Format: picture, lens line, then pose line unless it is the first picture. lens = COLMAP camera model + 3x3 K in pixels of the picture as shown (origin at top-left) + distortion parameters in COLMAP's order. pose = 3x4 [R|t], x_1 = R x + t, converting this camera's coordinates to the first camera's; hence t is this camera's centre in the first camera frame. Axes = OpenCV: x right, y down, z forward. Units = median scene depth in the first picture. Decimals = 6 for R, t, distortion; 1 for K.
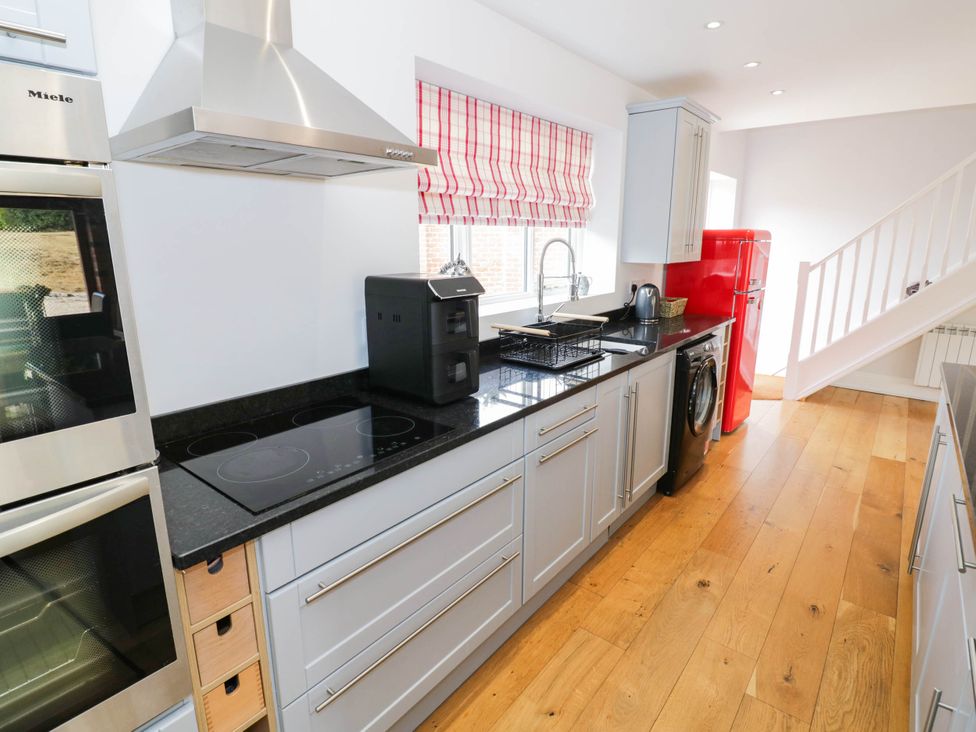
lens RADIAL K [[512.7, 0, 480.6], [0, 512.7, 356.7], [0, 0, 1]] dist [-0.001493, -0.012312]
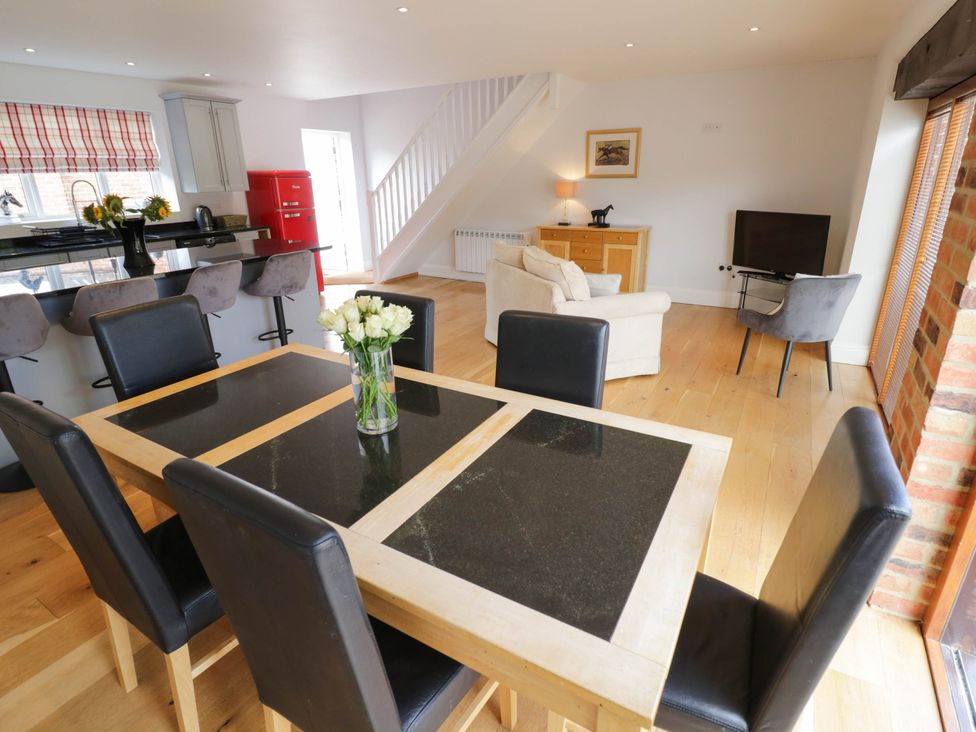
lens RADIAL K [[512.7, 0, 490.6], [0, 512.7, 362.2], [0, 0, 1]] dist [-0.001493, -0.012312]
pose [[0.989418, -0.057702, 0.133129, 1.037256], [0.040446, 0.990837, 0.128864, 0.194539], [-0.139345, -0.122116, 0.982685, -0.856563]]
